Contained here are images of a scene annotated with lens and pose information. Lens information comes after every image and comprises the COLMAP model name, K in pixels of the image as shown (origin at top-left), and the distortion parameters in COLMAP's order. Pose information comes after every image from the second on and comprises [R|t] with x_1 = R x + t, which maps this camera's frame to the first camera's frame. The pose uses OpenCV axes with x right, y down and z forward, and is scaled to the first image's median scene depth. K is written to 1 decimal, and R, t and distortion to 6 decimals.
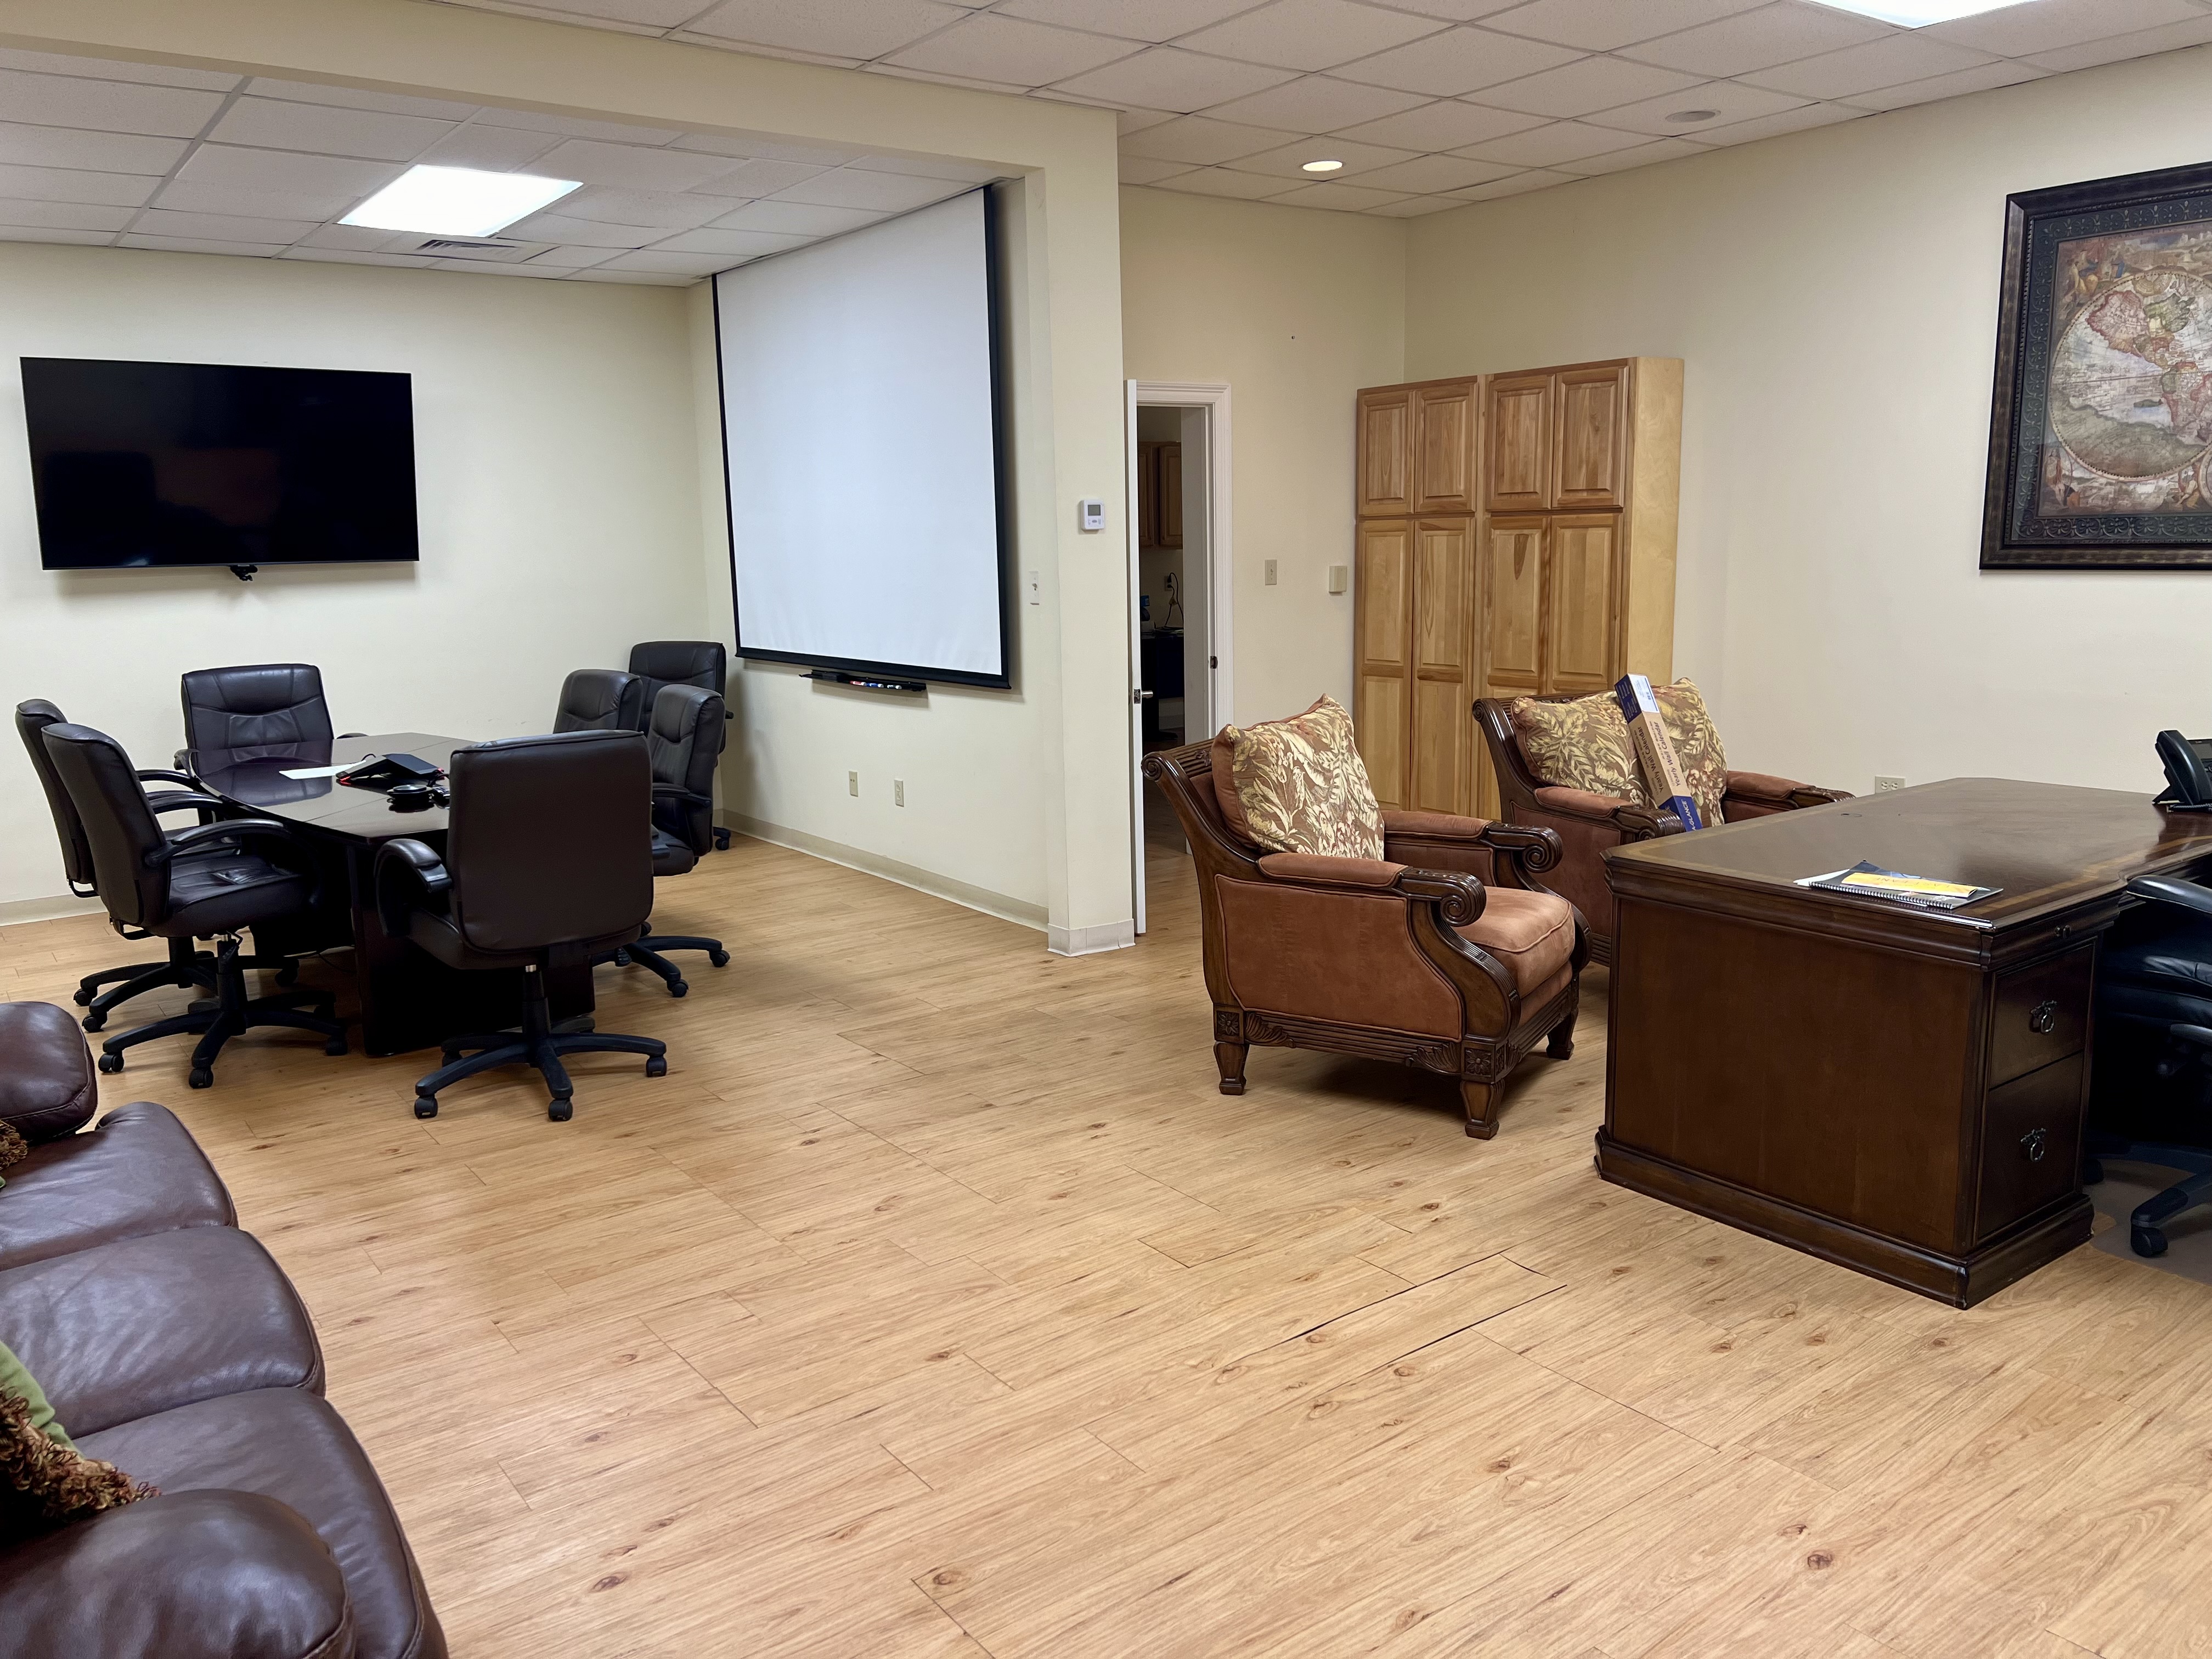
lens RADIAL K [[1663.3, 0, 1106.0], [0, 1663.3, 829.5], [0, 0, 1]] dist [0.007521, -0.007924]
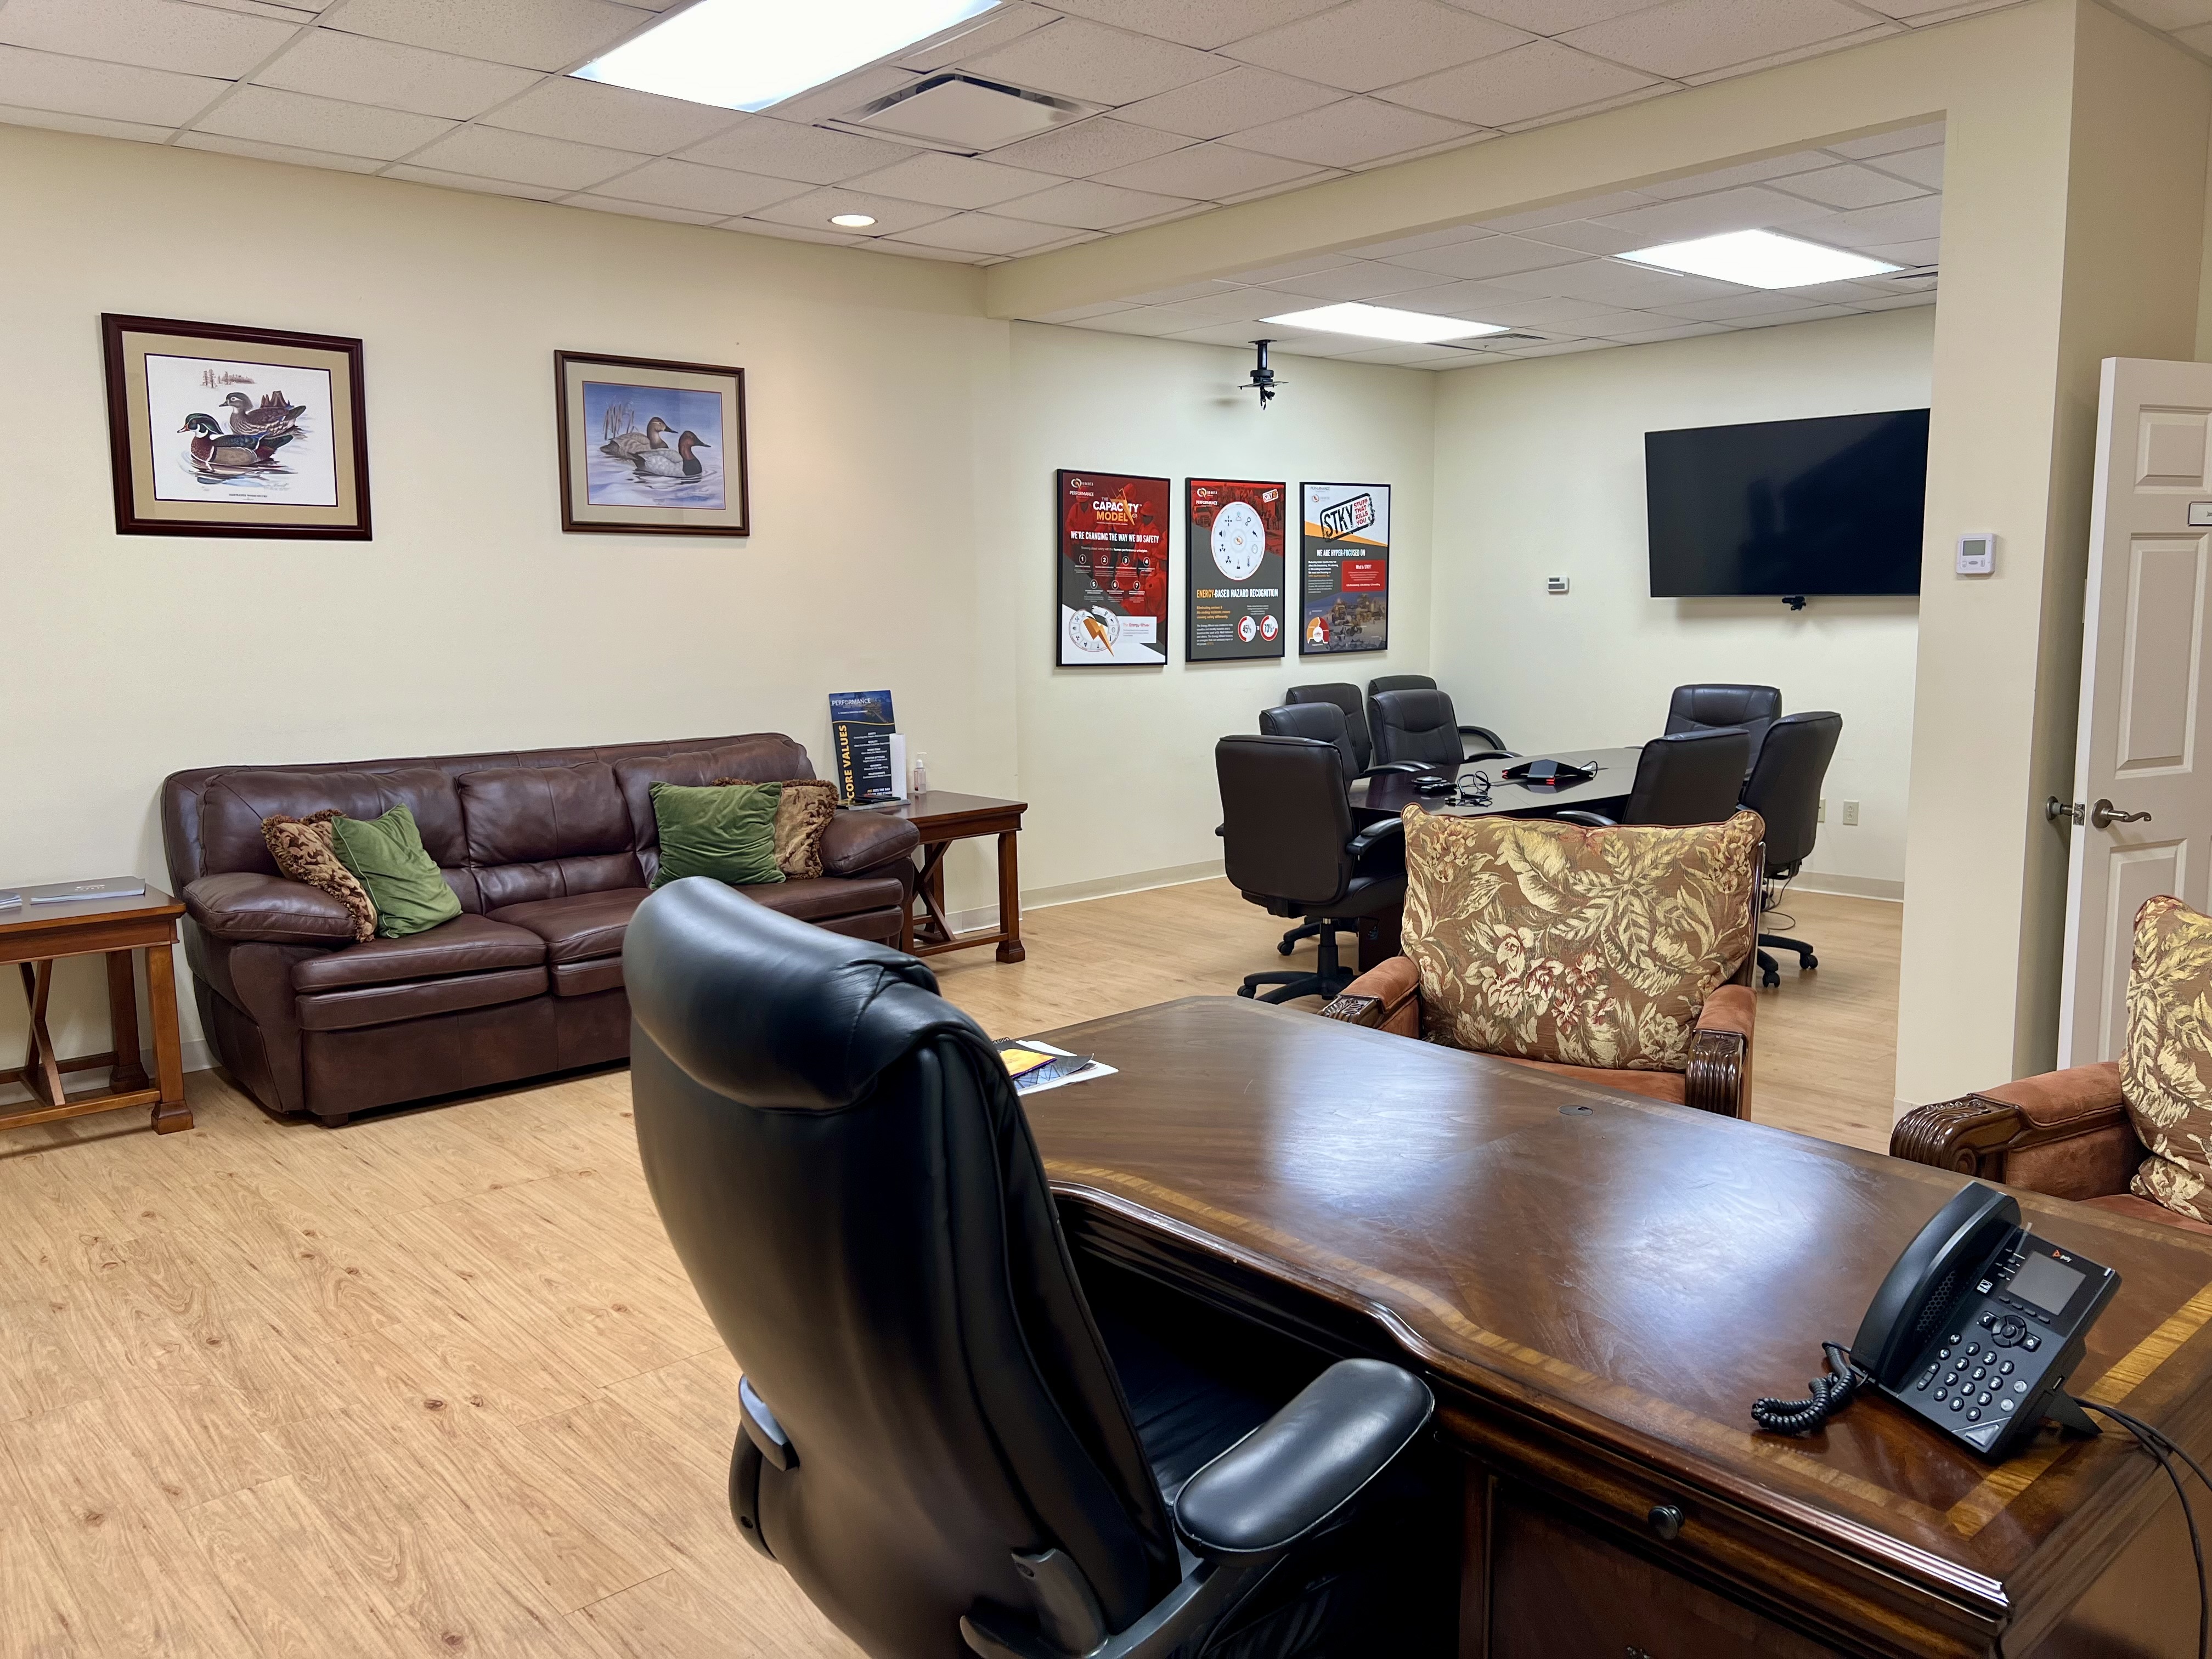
lens RADIAL K [[1663.3, 0, 1106.0], [0, 1663.3, 829.5], [0, 0, 1]] dist [0.007521, -0.007924]
pose [[0.087575, 0.155609, -0.983929, 0.958584], [-0.163026, 0.976646, 0.139947, -0.147294], [0.982727, 0.148150, 0.110898, 0.749482]]
